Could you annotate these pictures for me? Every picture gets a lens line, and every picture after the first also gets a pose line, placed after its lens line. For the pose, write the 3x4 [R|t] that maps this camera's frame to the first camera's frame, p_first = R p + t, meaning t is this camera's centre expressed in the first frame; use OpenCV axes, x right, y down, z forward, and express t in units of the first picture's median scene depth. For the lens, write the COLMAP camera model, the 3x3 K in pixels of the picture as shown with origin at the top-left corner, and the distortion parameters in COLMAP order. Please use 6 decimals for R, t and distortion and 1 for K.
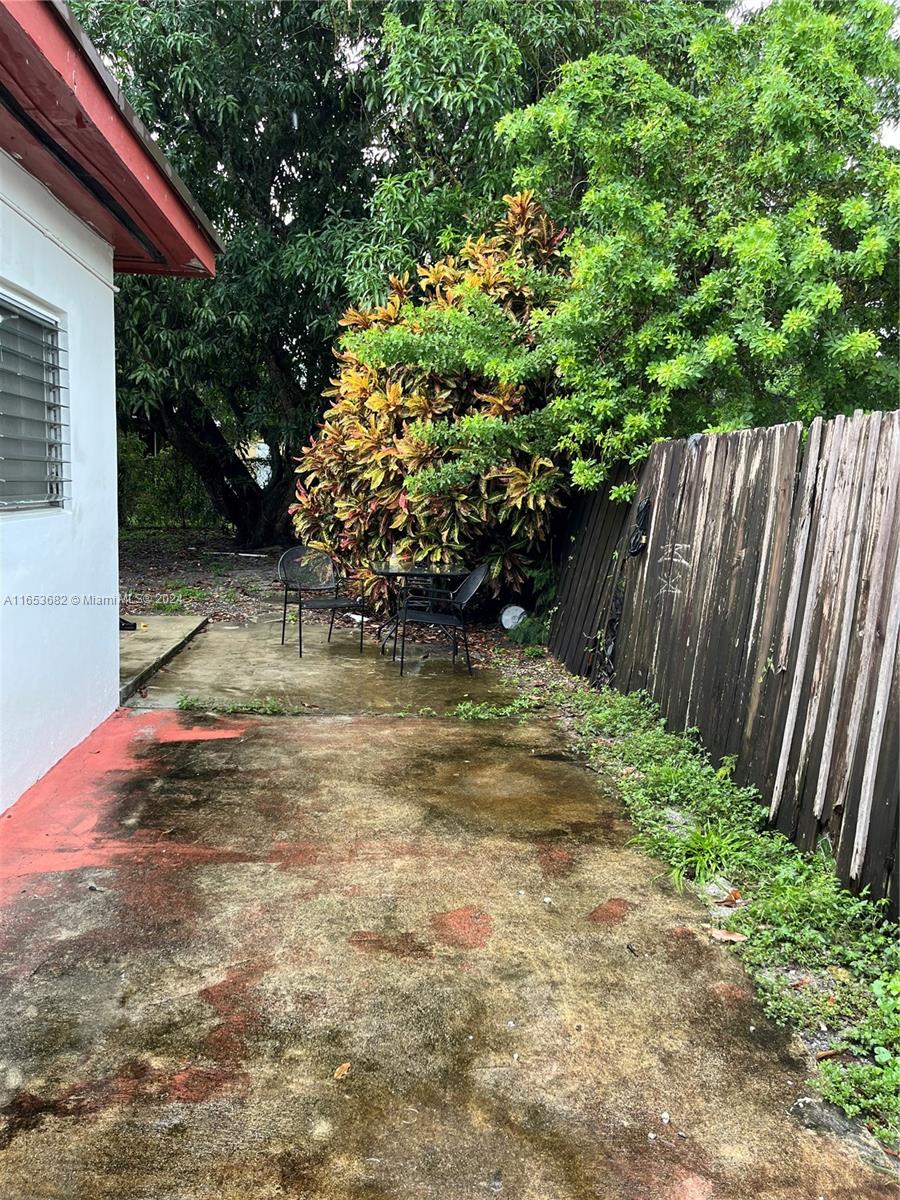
lens RADIAL K [[899.7, 0, 444.9], [0, 899.7, 588.5], [0, 0, 1]] dist [0.066114, -0.077523]
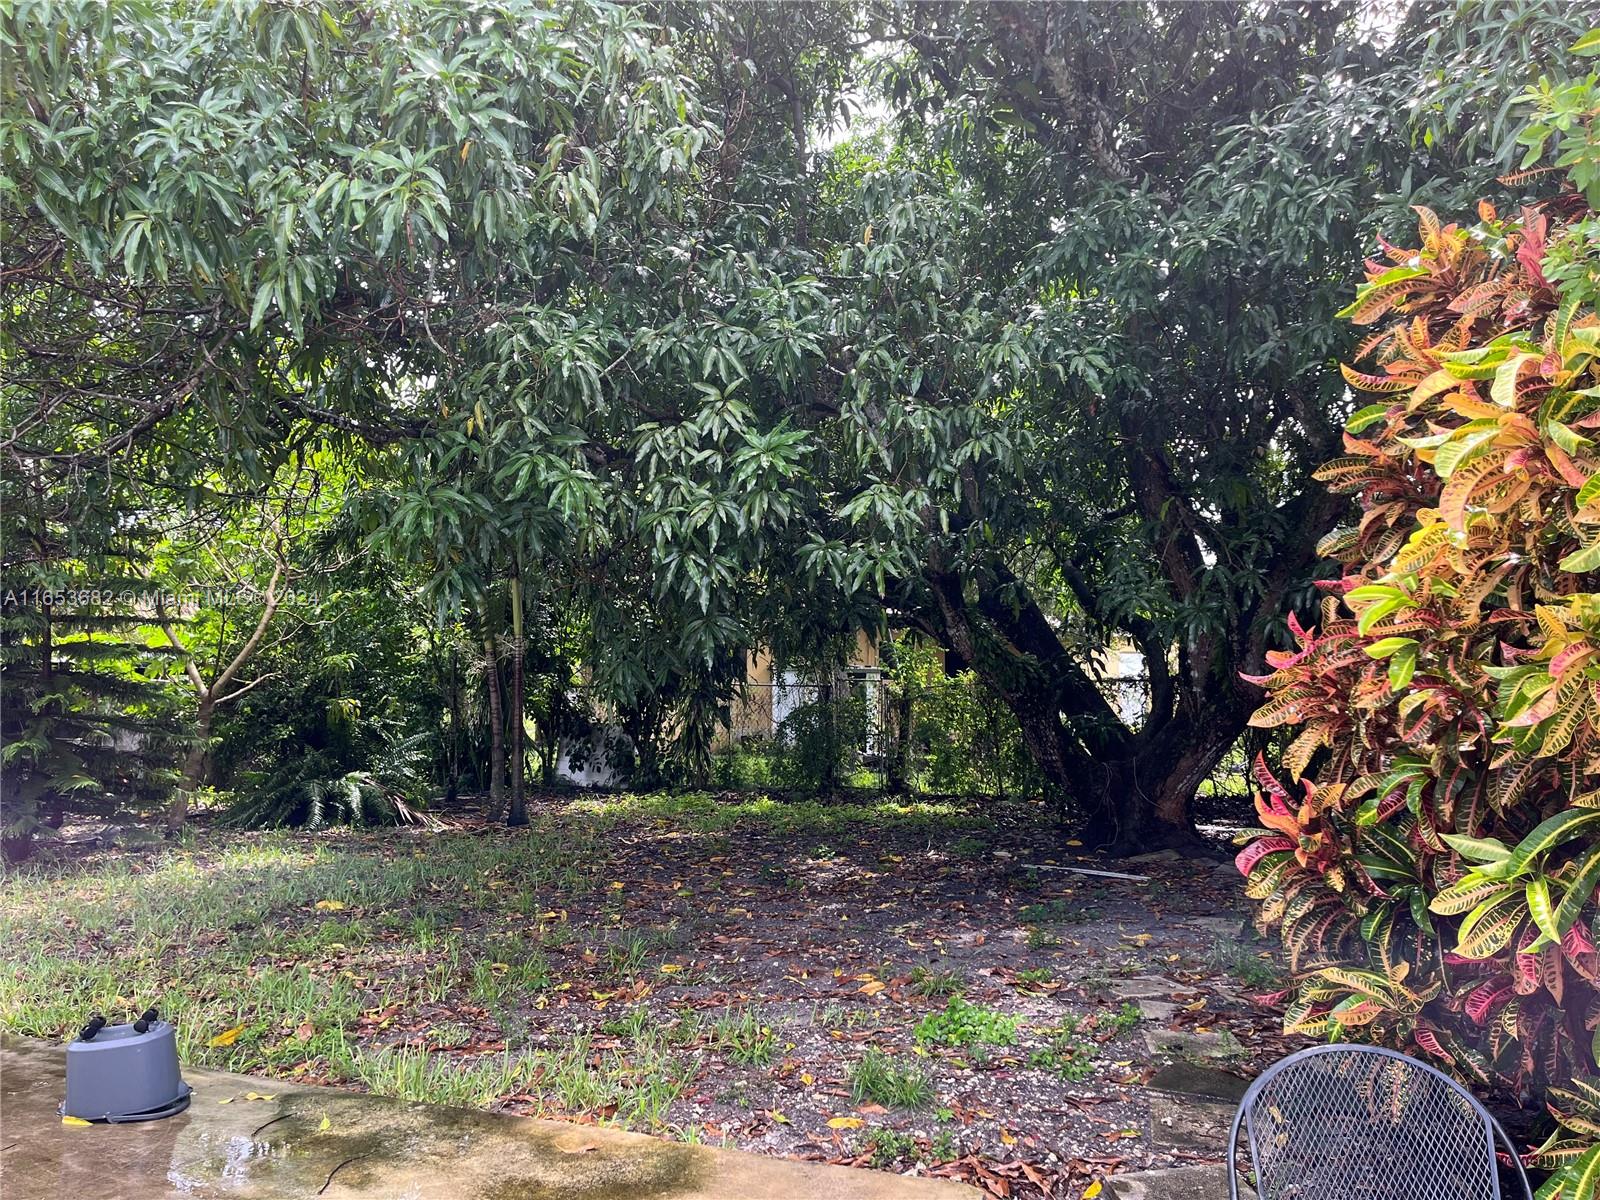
lens RADIAL K [[1199.6, 0, 794.6], [0, 1199.6, 612.0], [0, 0, 1]] dist [0.066114, -0.077523]
pose [[0.893462, -0.056961, -0.445513, -0.243513], [-0.031472, 0.981547, -0.188611, -0.163061], [0.448035, 0.182538, 0.875182, 1.125738]]
